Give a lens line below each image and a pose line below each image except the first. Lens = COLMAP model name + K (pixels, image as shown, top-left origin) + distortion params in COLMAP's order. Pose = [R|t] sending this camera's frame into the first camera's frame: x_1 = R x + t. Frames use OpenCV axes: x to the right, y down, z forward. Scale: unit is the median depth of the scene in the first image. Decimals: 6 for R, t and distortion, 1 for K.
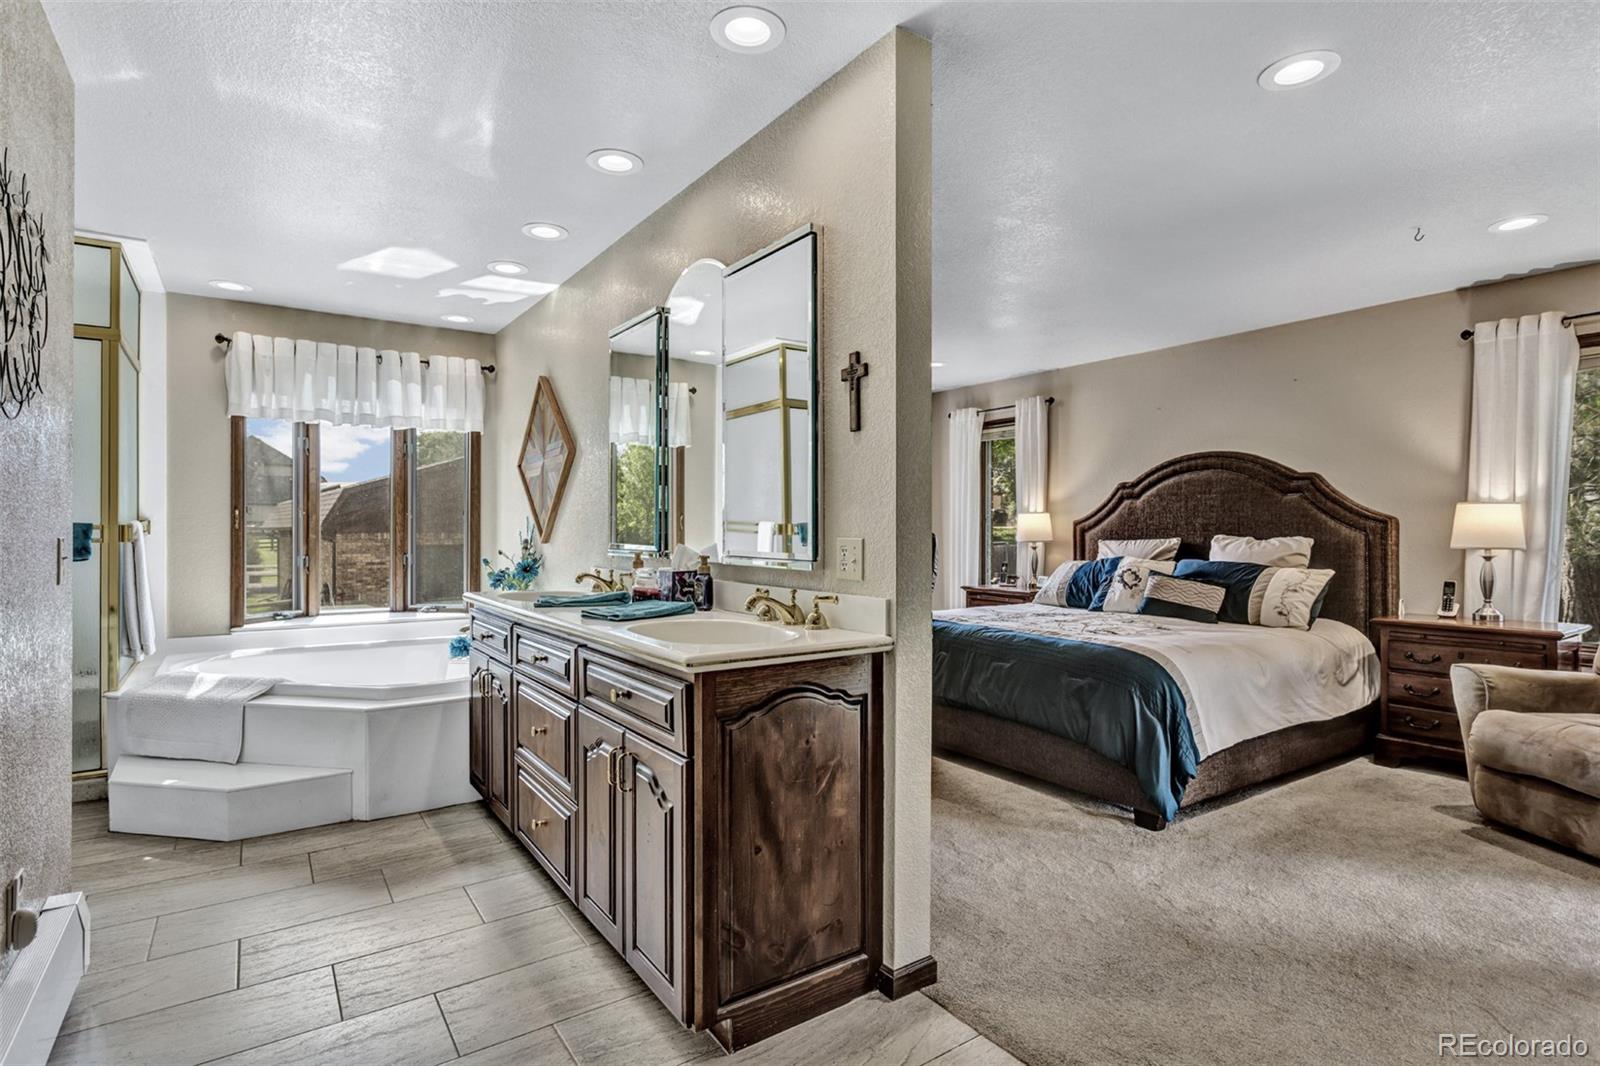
lens RADIAL K [[799.1, 0, 794.9], [0, 799.1, 534.0], [0, 0, 1]] dist [-0.006026, -0.000490]
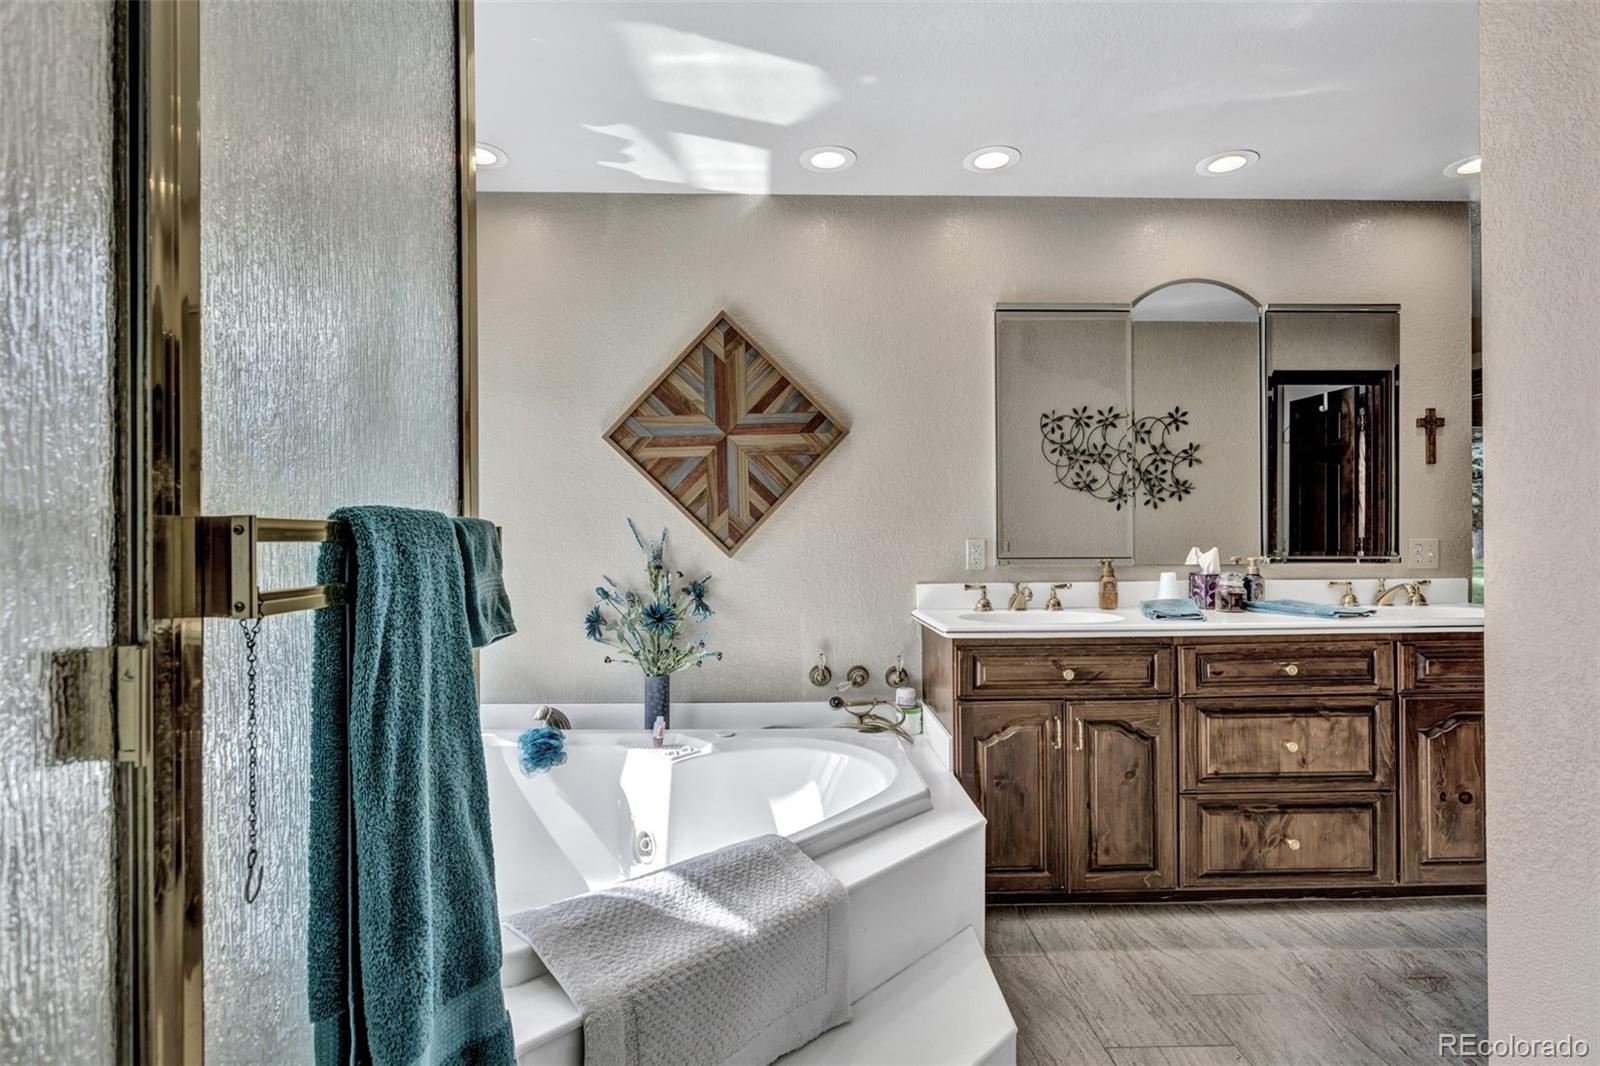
lens RADIAL K [[799.1, 0, 800.7], [0, 799.1, 528.7], [0, 0, 1]] dist [-0.006026, -0.000490]
pose [[0.544291, -0.006055, 0.838874, -0.935962], [0.009931, 0.999950, 0.000774, -0.012835], [-0.838838, 0.007910, 0.544324, 0.630754]]
